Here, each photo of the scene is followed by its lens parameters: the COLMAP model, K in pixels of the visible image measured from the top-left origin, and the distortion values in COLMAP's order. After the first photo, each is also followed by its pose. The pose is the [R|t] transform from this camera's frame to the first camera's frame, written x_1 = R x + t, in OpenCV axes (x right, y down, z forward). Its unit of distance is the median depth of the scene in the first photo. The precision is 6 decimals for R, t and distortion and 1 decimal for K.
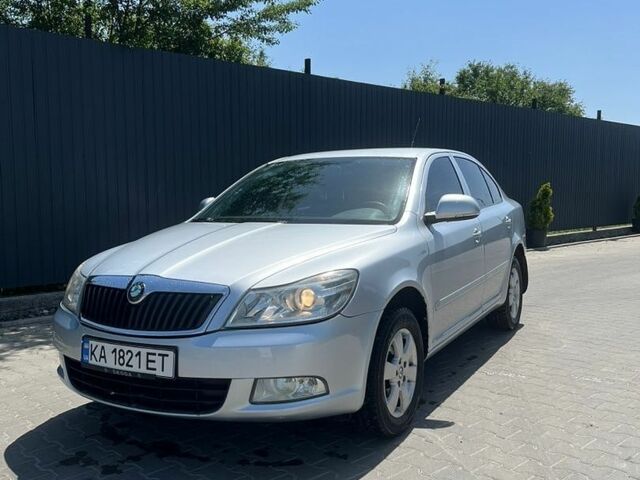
lens RADIAL K [[639.8, 0, 320.0], [0, 639.8, 240.0], [0, 0, 1]] dist [0.061331, -0.005836]
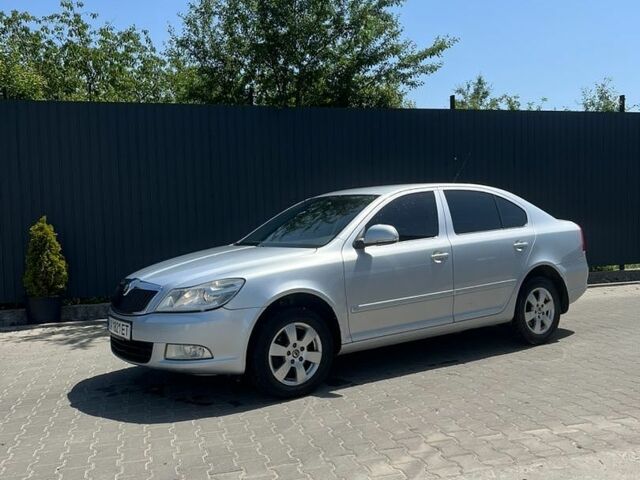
lens RADIAL K [[639.8, 0, 320.0], [0, 639.8, 240.0], [0, 0, 1]] dist [0.061331, -0.005836]
pose [[0.903664, 0.001243, -0.428241, 0.769688], [-0.014768, 0.999491, -0.028262, -0.002575], [0.427988, 0.031863, 0.903223, -0.245565]]
